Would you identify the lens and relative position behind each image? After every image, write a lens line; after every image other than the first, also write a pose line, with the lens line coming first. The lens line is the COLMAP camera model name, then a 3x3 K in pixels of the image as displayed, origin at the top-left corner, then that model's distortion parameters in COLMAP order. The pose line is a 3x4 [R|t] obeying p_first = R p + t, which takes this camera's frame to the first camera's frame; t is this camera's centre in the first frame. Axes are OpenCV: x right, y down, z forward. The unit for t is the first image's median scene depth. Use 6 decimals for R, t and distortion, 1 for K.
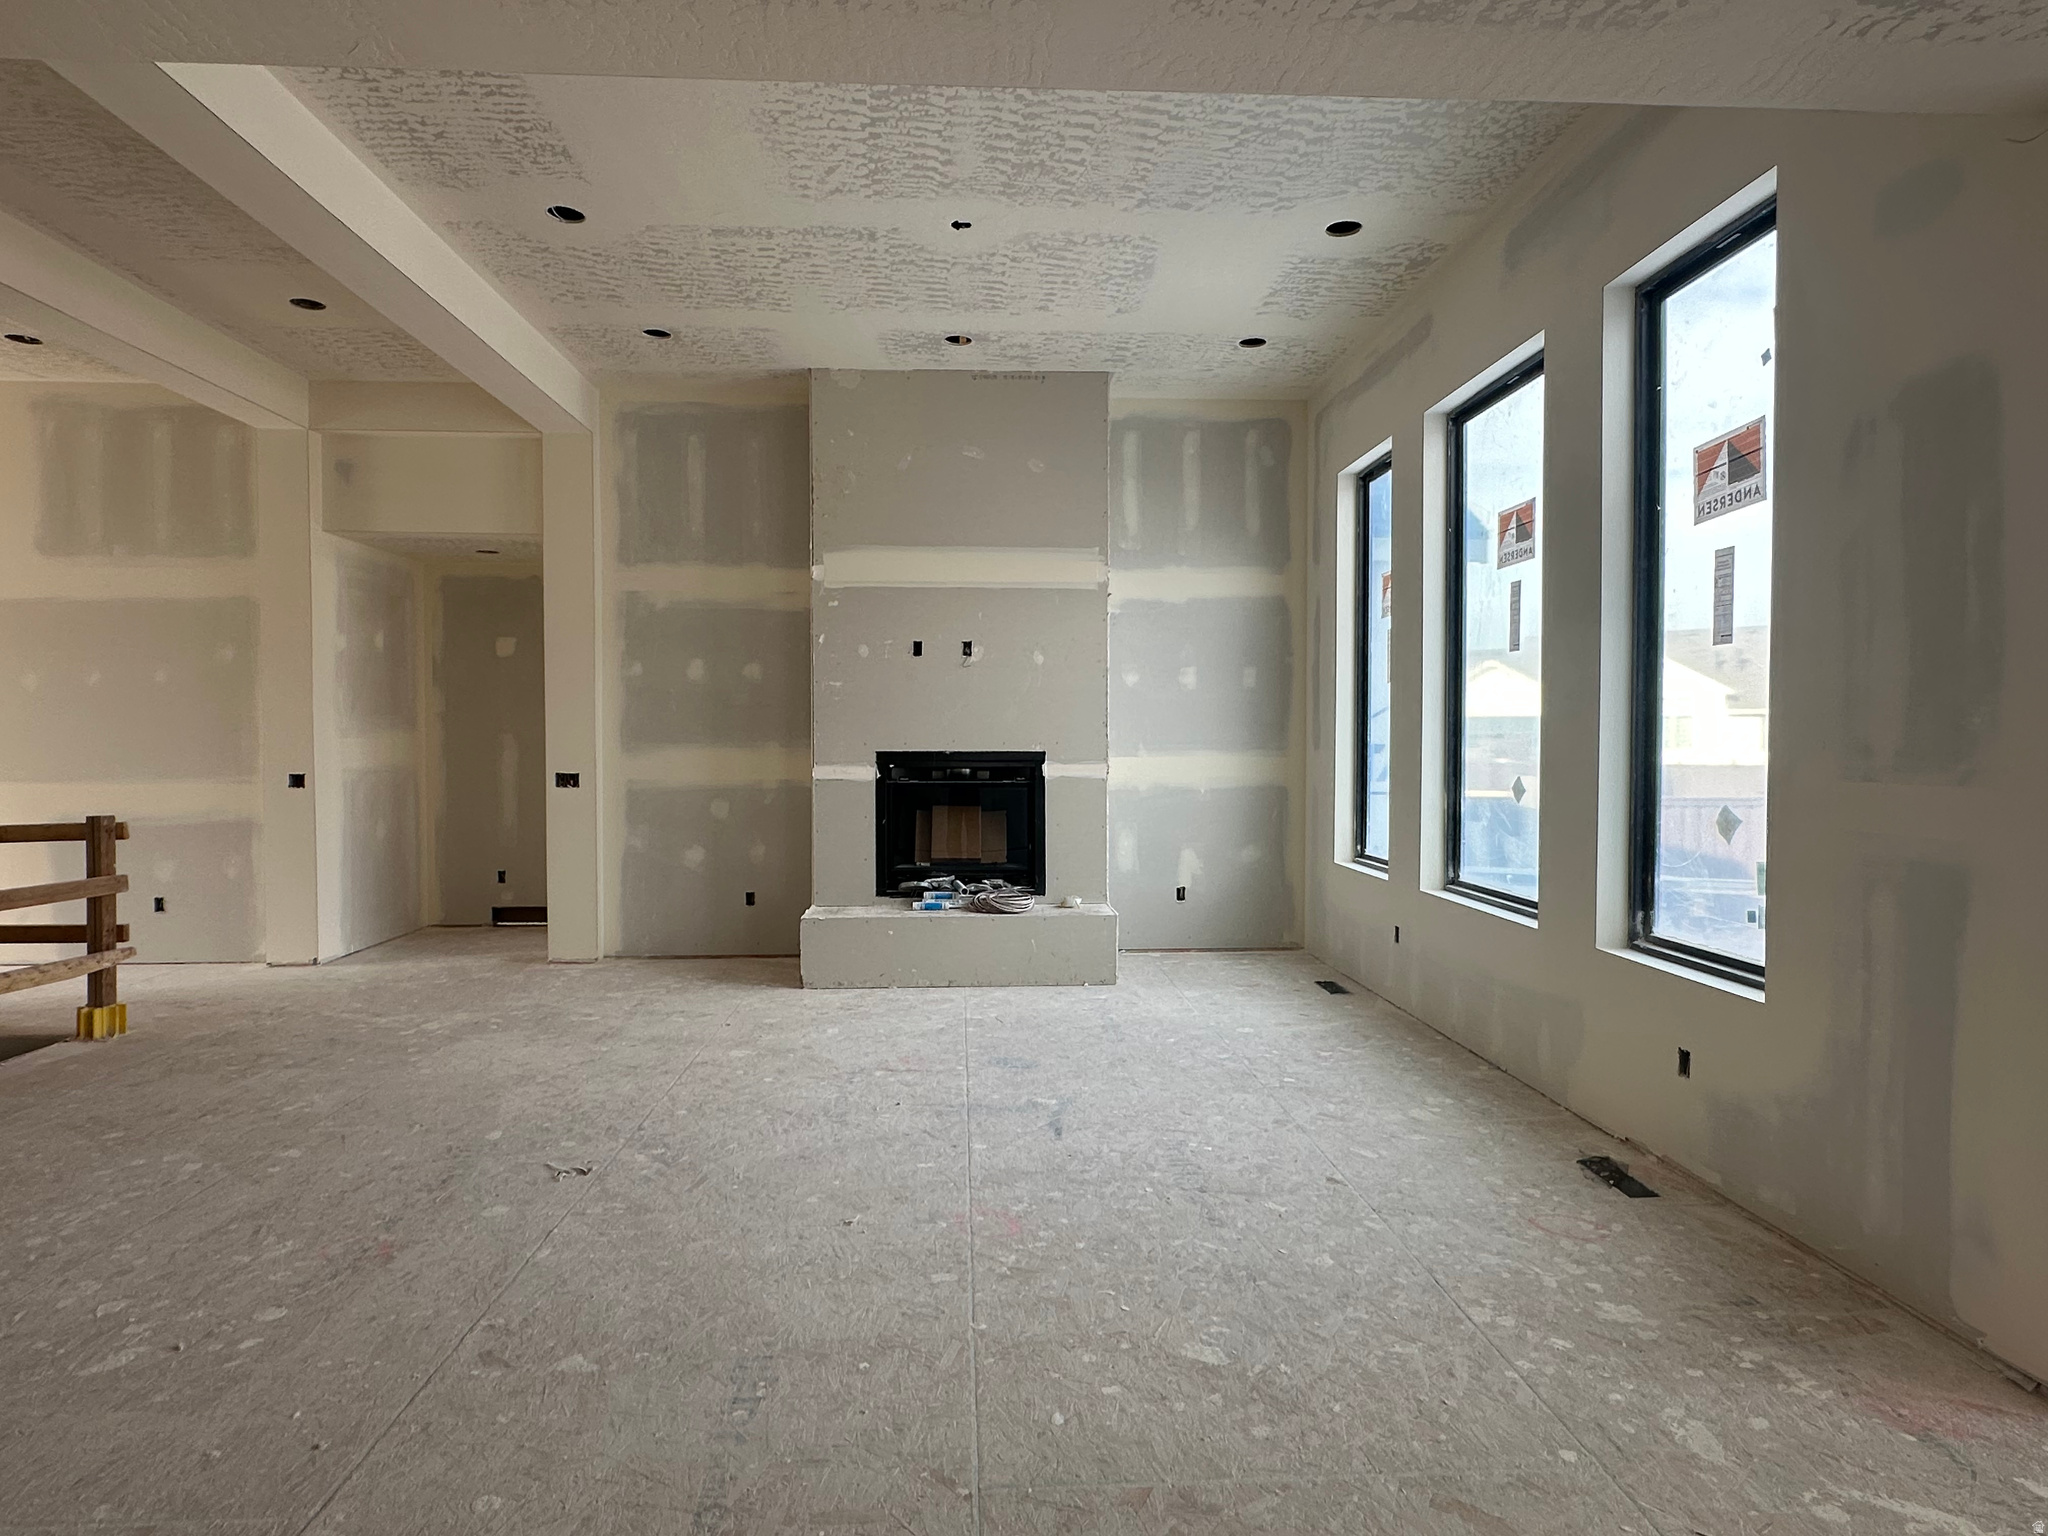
lens RADIAL K [[1139.9, 0, 1024.0], [0, 1139.9, 768.0], [0, 0, 1]] dist [0.000478, 0.000786]
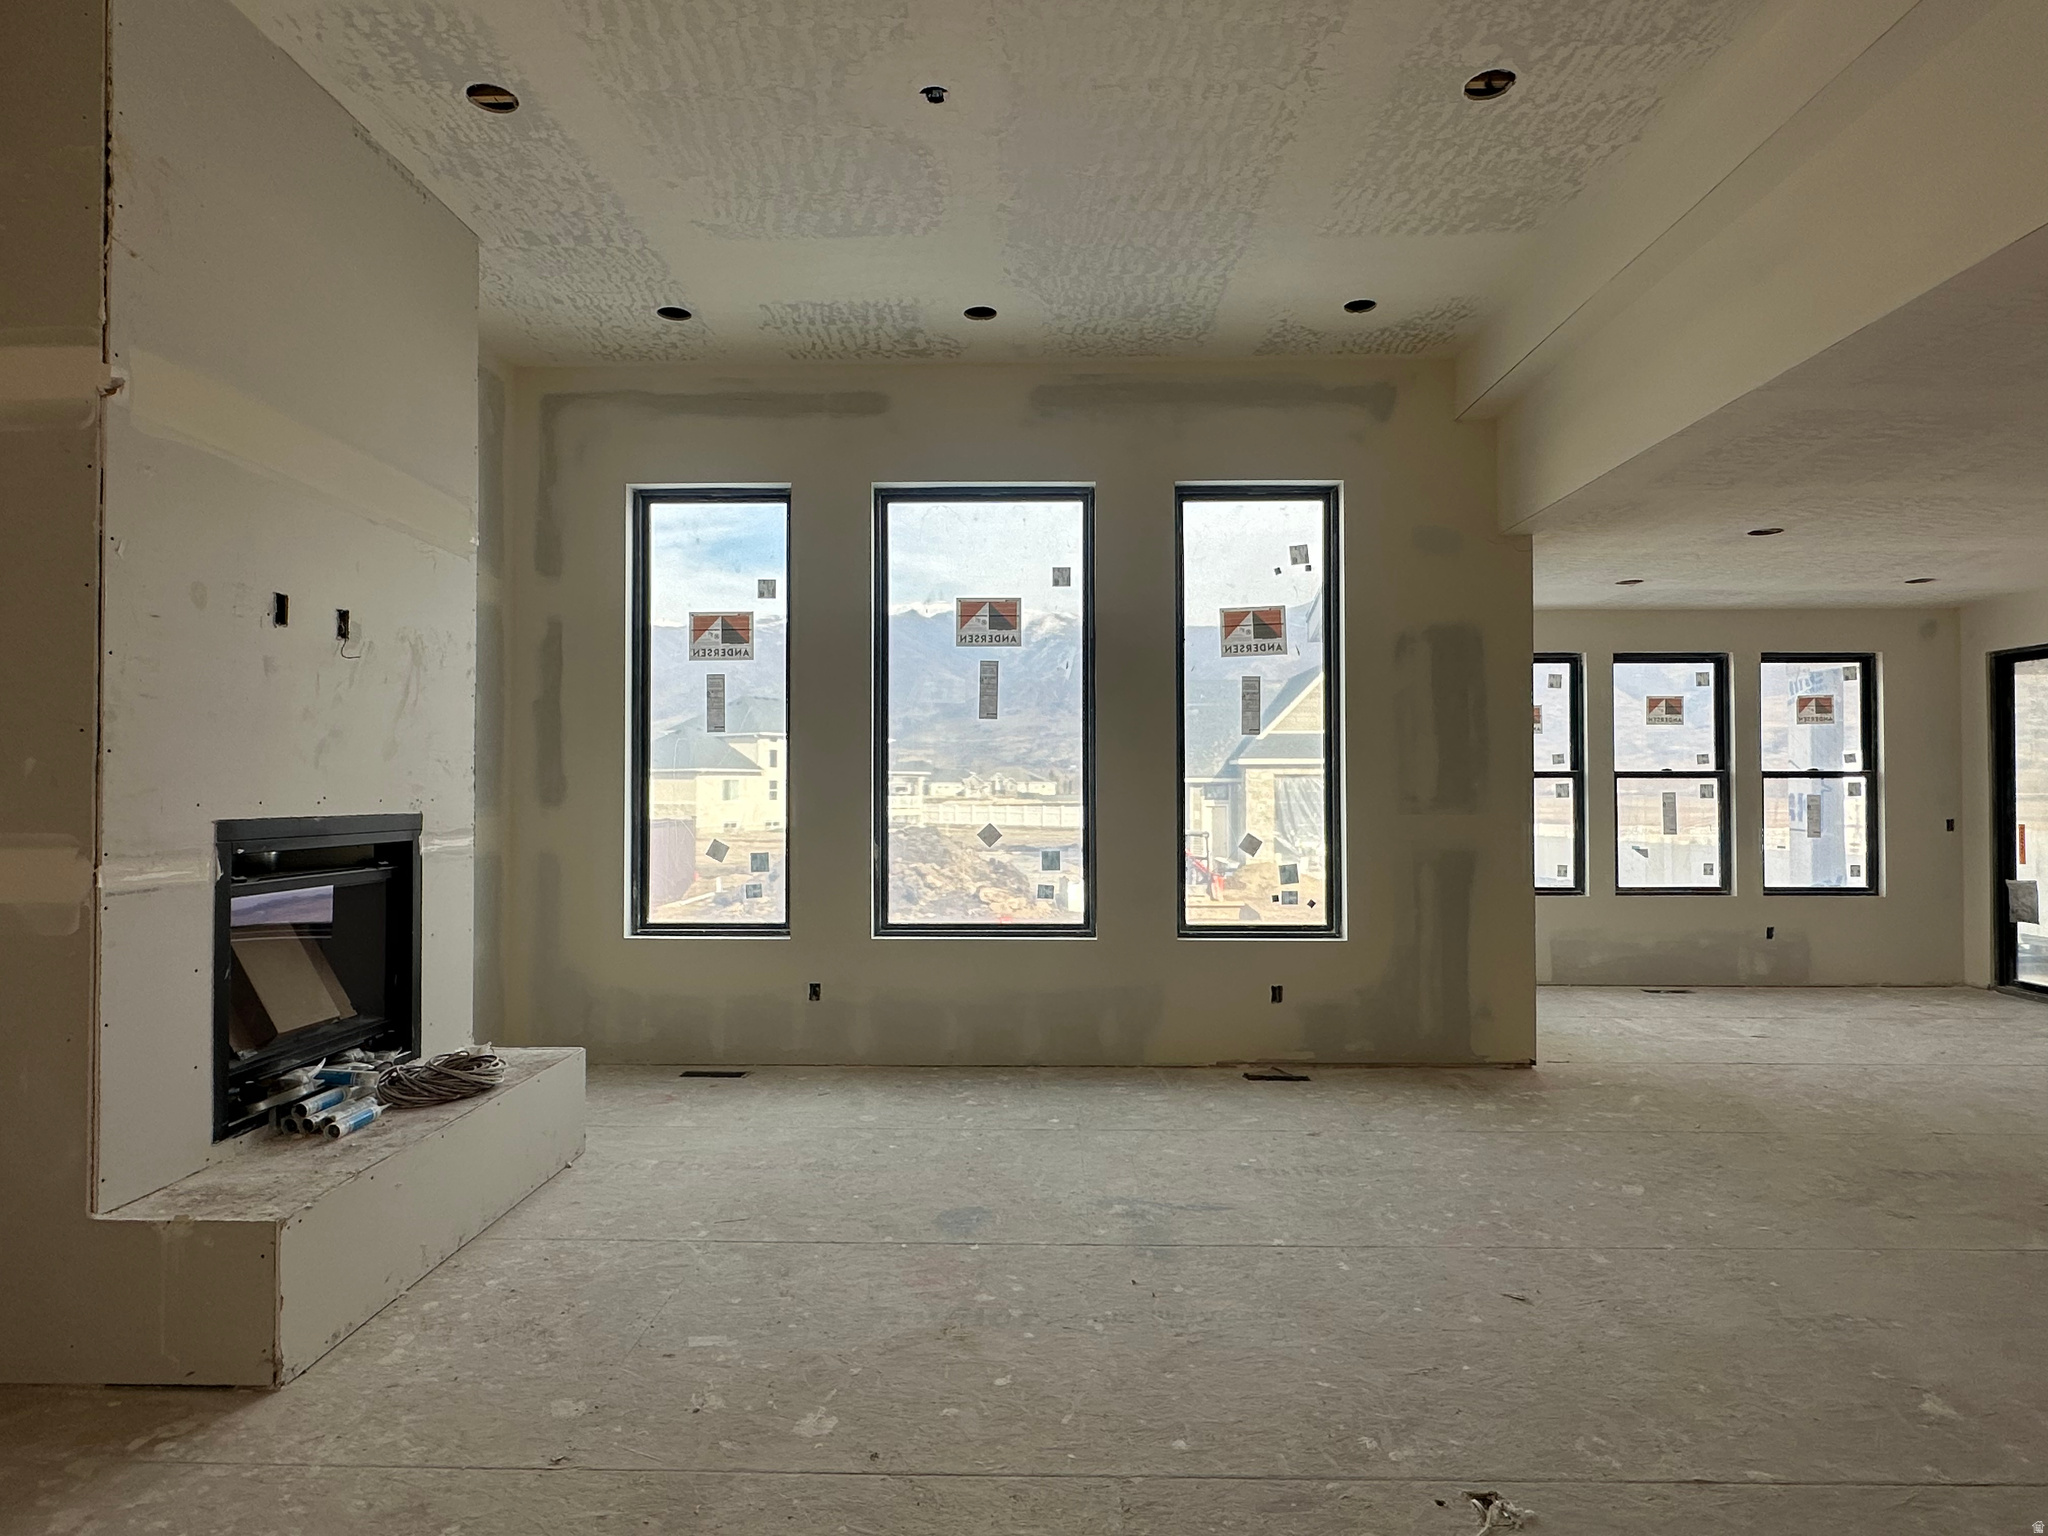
lens RADIAL K [[1139.9, 0, 1024.0], [0, 1139.9, 768.0], [0, 0, 1]] dist [0.000478, 0.000786]
pose [[0.075907, 0.020143, 0.996911, -1.010300], [0.024709, 0.999451, -0.022075, -0.032118], [-0.996809, 0.026308, 0.075368, 1.170994]]
